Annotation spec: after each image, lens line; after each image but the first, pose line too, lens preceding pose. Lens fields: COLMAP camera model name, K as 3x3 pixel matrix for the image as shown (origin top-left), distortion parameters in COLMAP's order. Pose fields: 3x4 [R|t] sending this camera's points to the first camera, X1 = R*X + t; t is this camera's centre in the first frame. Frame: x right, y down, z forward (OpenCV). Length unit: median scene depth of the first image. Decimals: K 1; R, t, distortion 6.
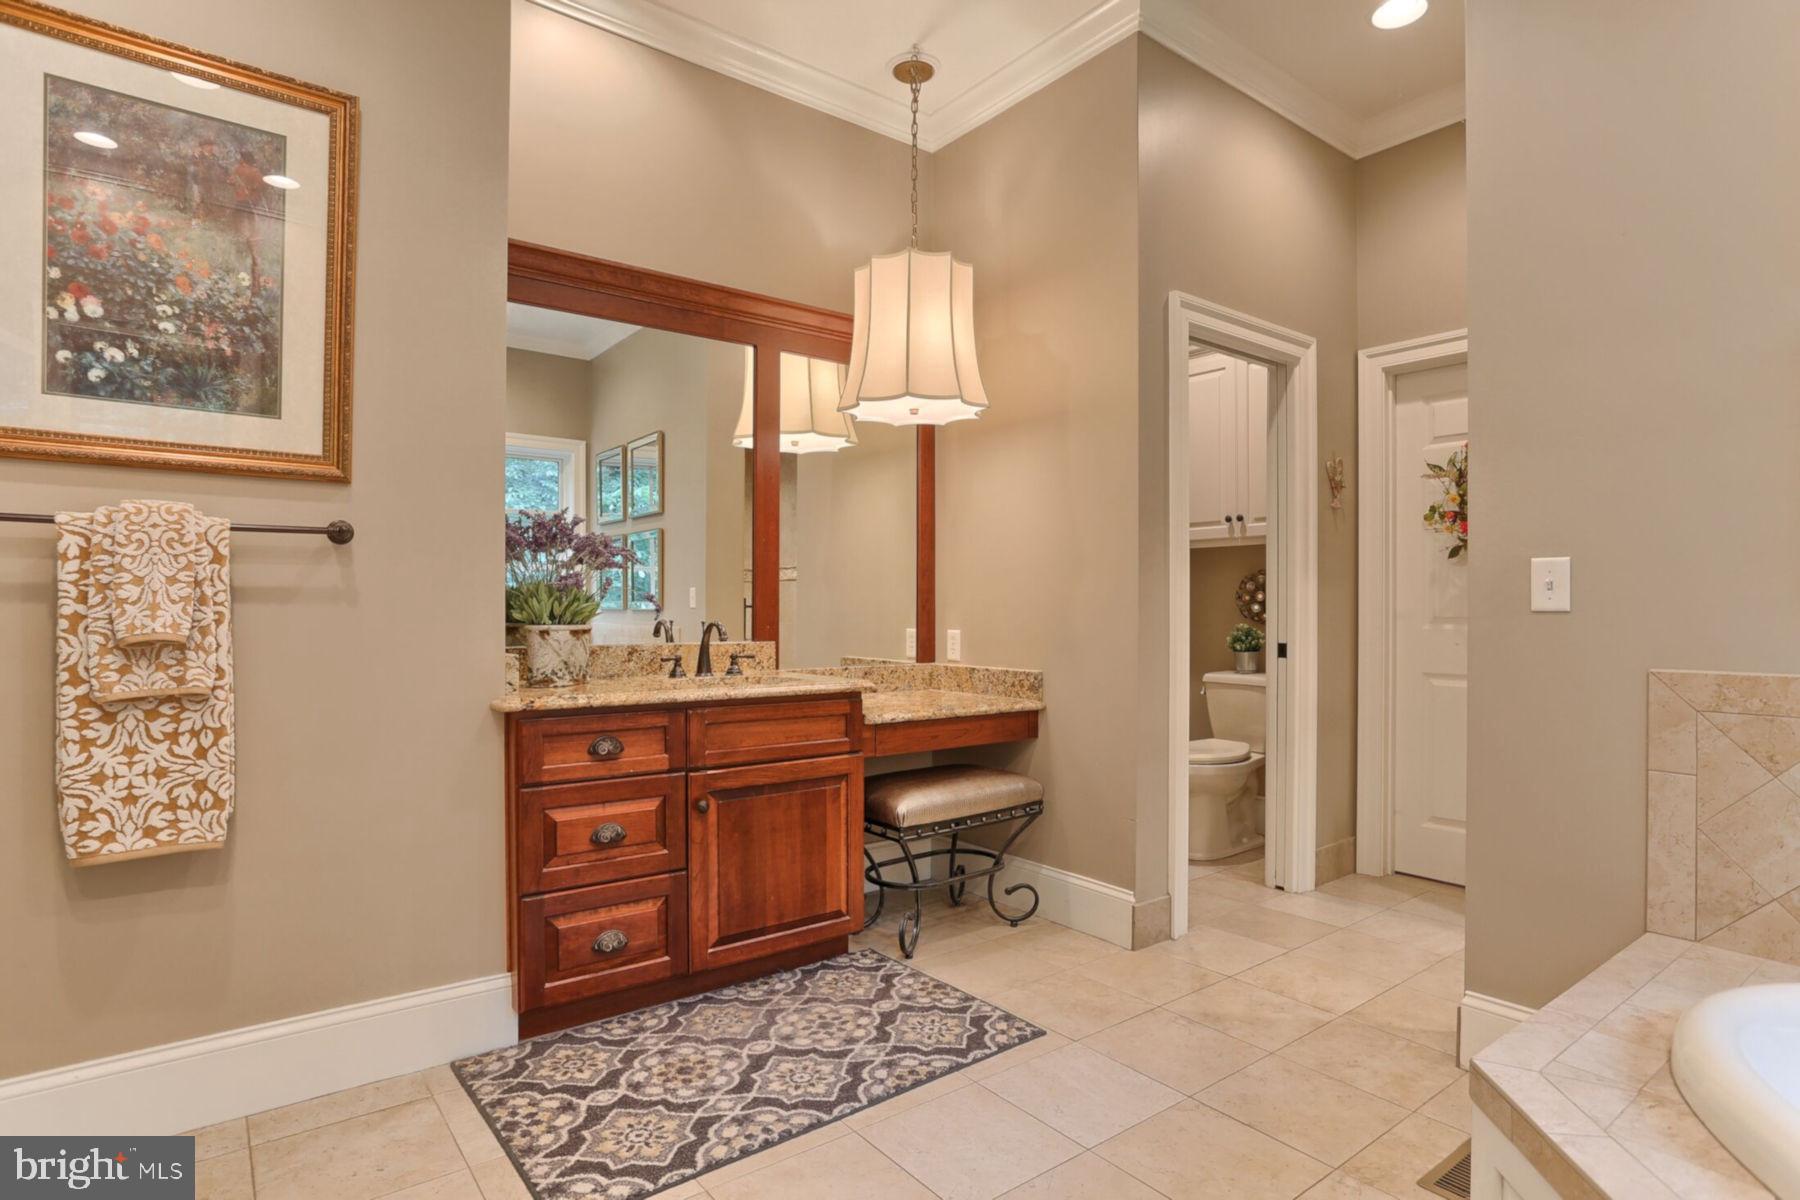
lens RADIAL K [[938.7, 0, 917.3], [0, 938.7, 604.1], [0, 0, 1]] dist [-0.020582, 0.000706]
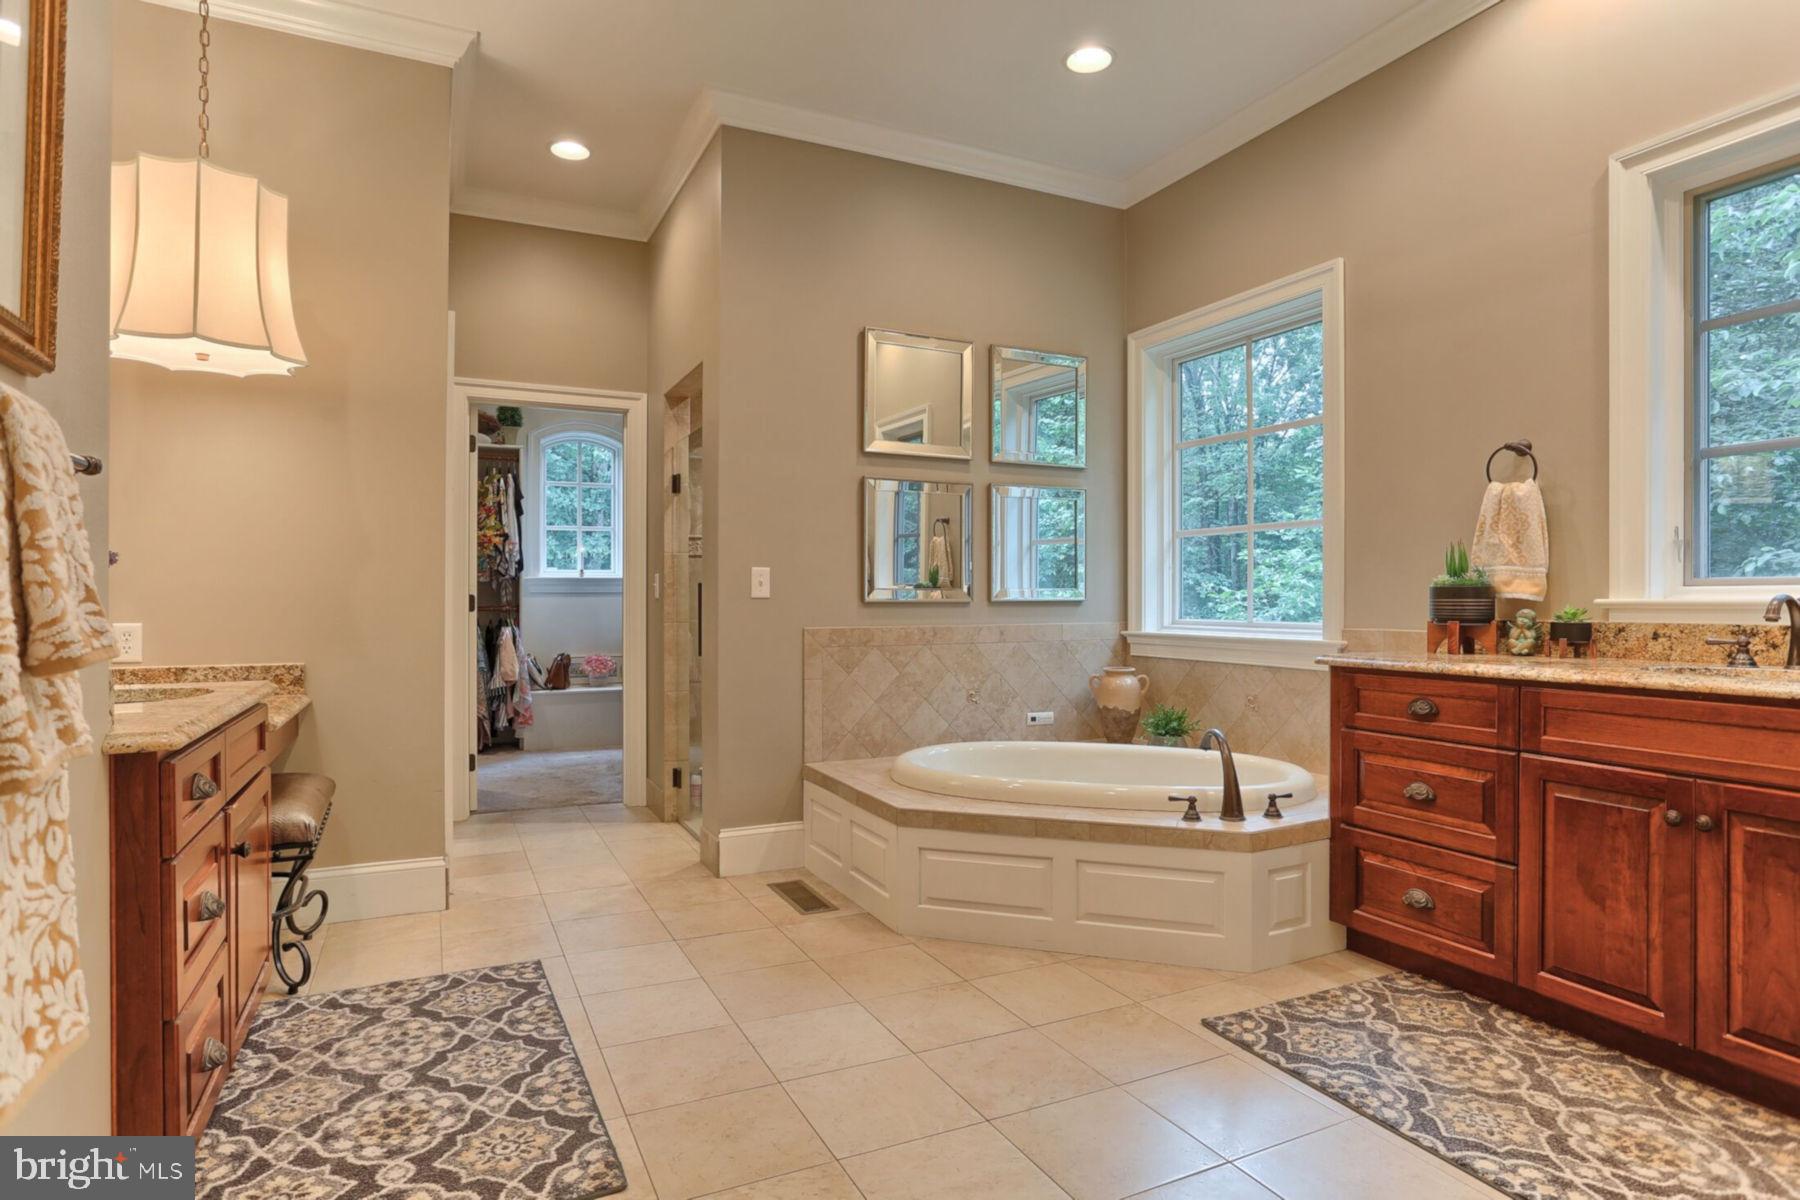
lens RADIAL K [[940.5, 0, 894.7], [0, 940.5, 607.0], [0, 0, 1]] dist [-0.056511, 0.031626]
pose [[0.213569, -0.010752, 0.976869, -0.966954], [-0.004408, 0.999919, 0.011970, 0.002421], [-0.976918, -0.006862, 0.213504, 0.351550]]
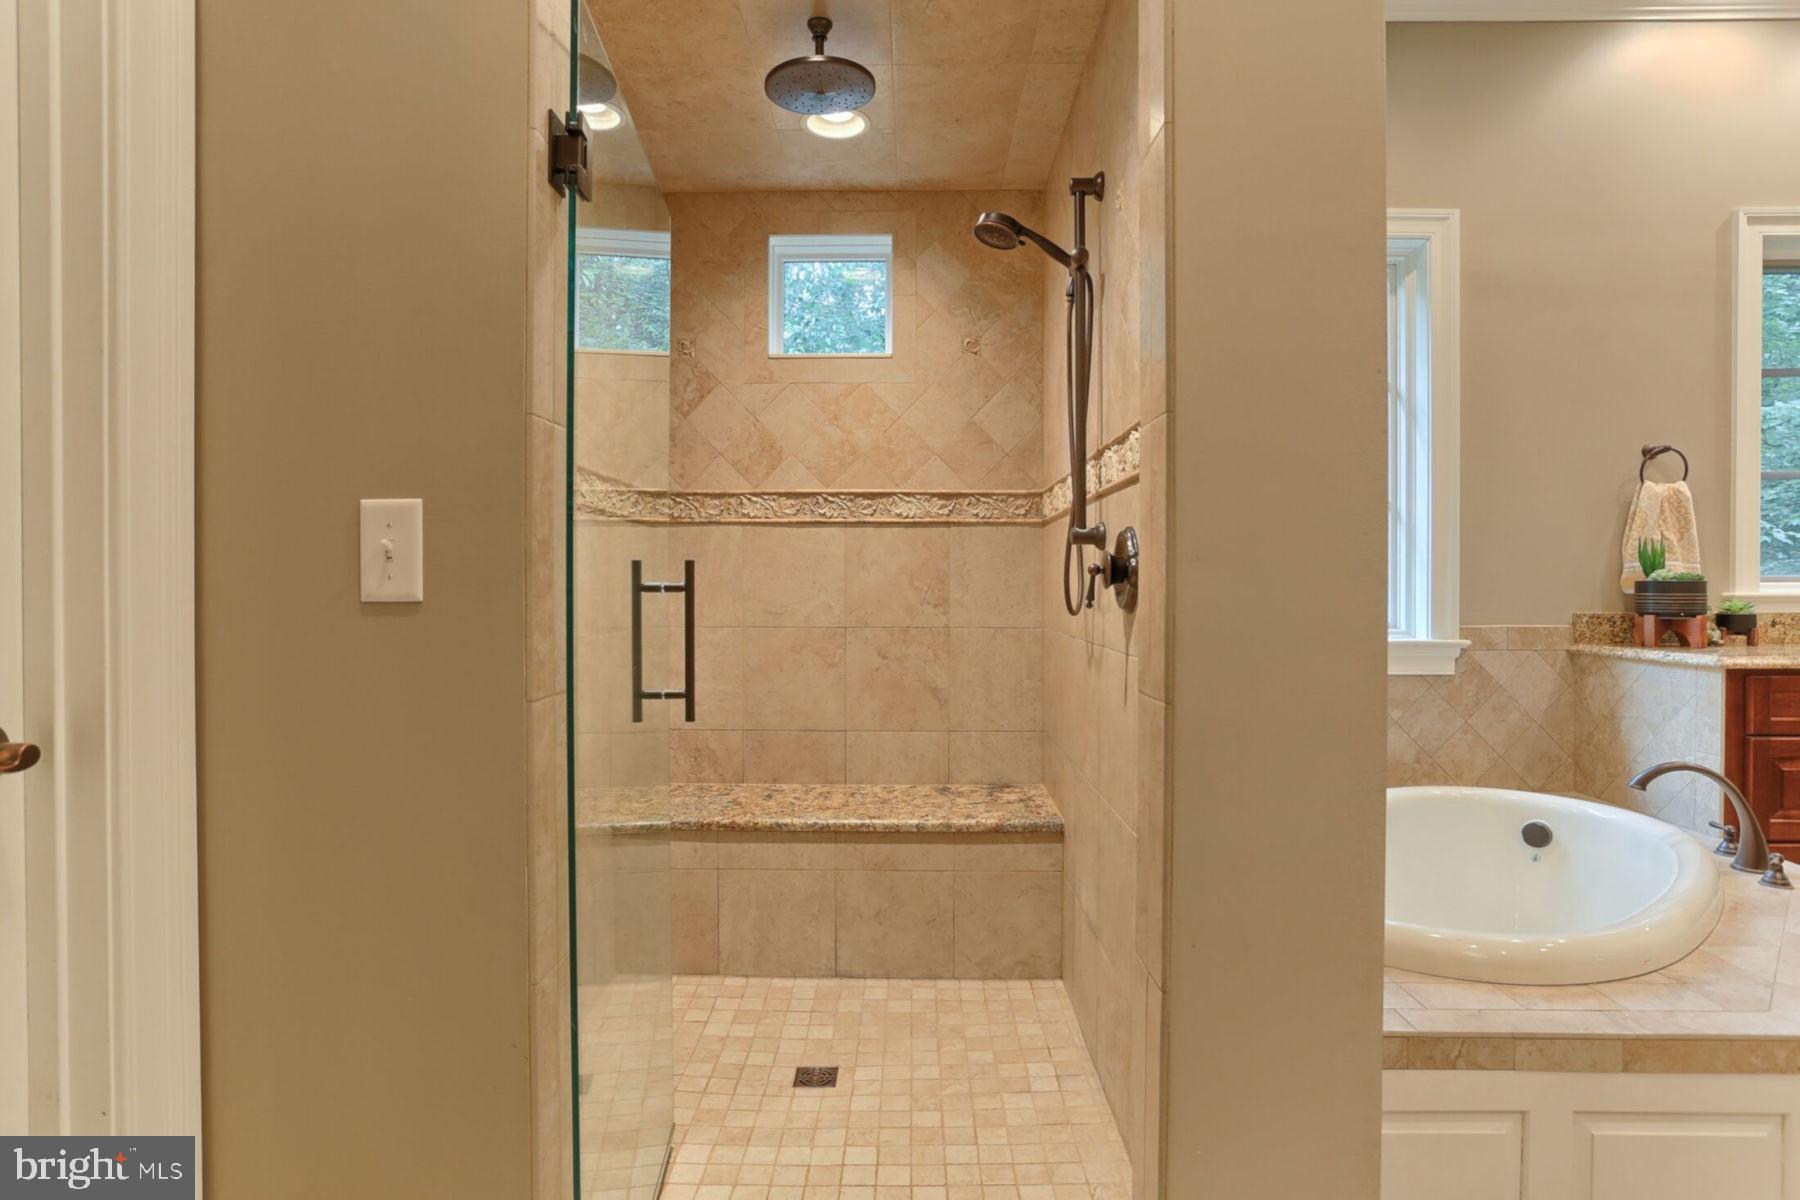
lens RADIAL K [[938.7, 0, 917.3], [0, 938.7, 604.1], [0, 0, 1]] dist [-0.020582, 0.000706]
pose [[-0.784451, -0.013723, 0.620038, 0.447942], [-0.004161, 0.999849, 0.016865, 0.000933], [-0.620176, 0.010650, -0.784390, 1.508730]]
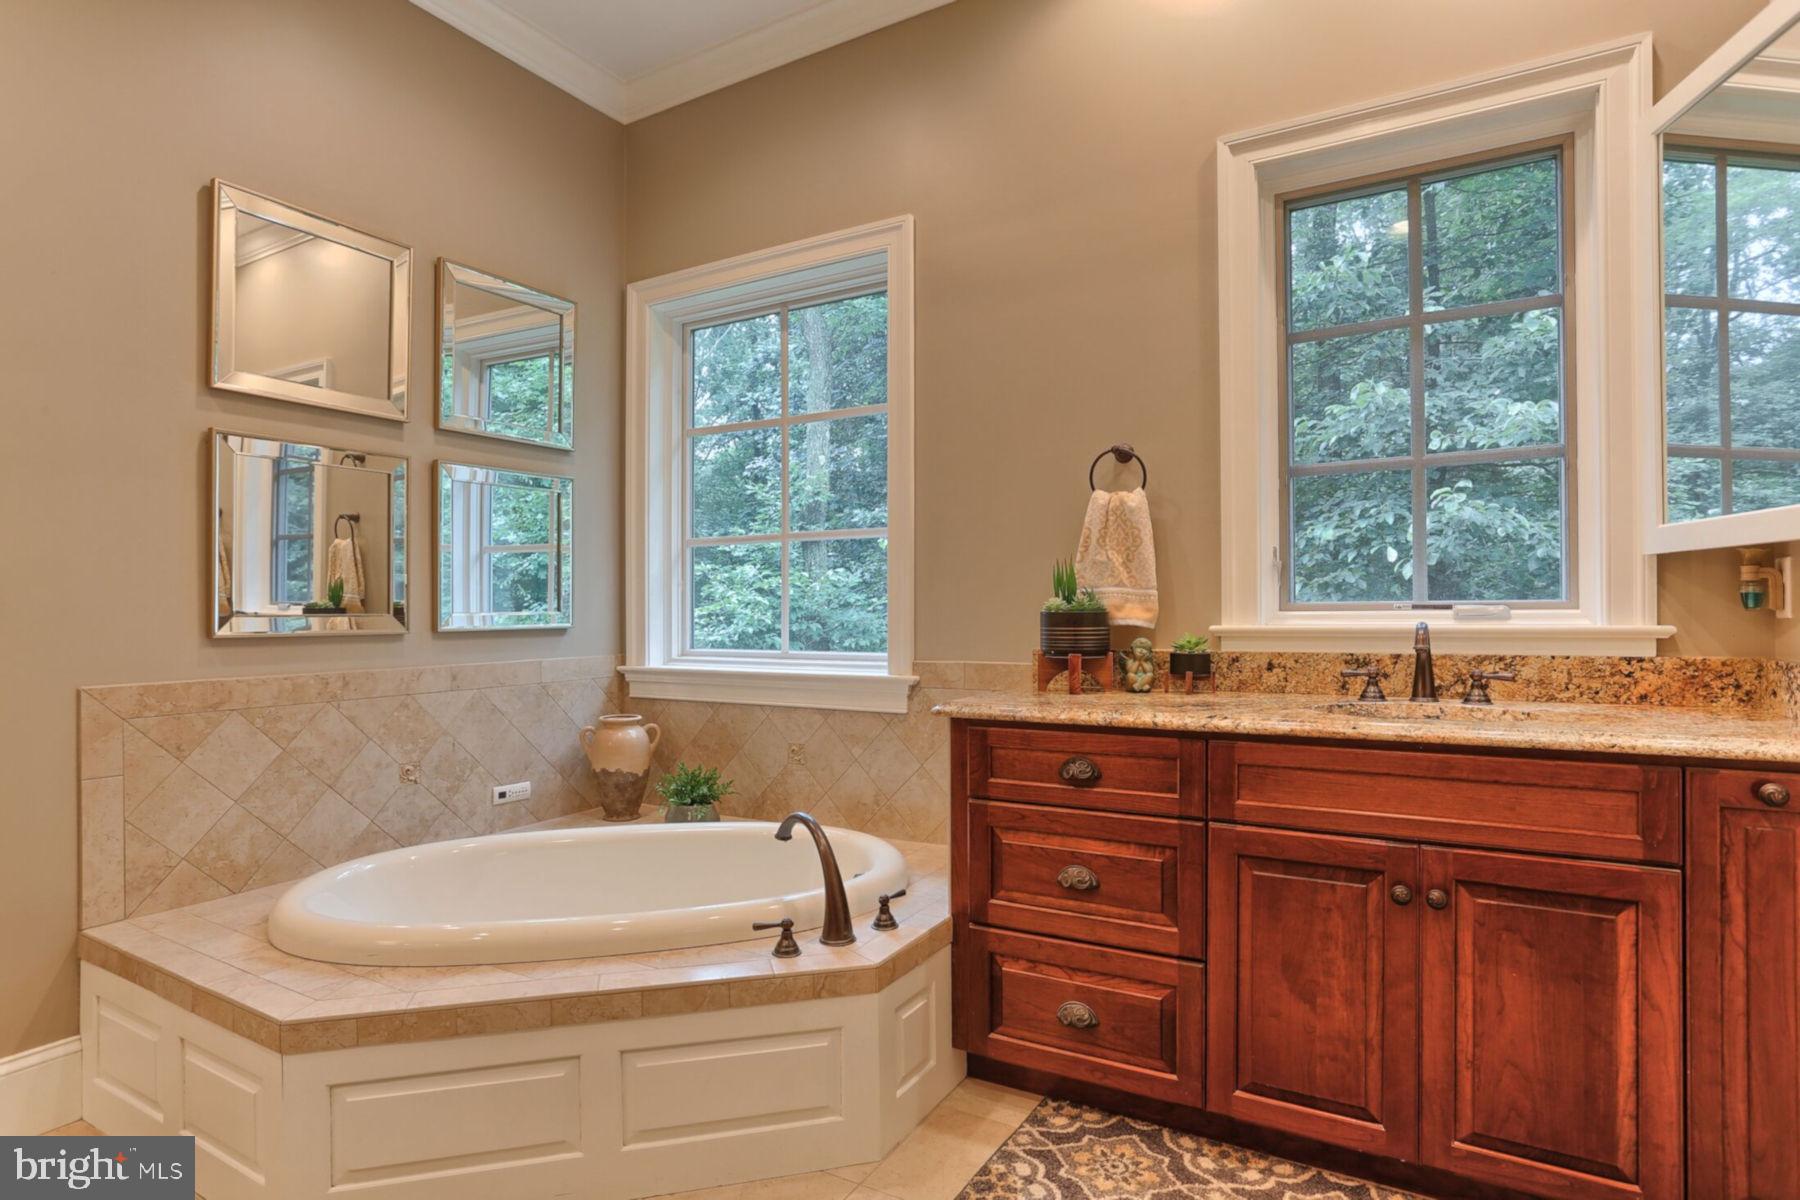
lens RADIAL K [[940.5, 0, 894.7], [0, 940.5, 607.0], [0, 0, 1]] dist [-0.056511, 0.031626]
pose [[-0.368662, 0.005190, 0.929549, -0.494786], [0.002009, 0.999987, -0.004786, -0.014414], [-0.929561, 0.000103, -0.368668, 0.453628]]
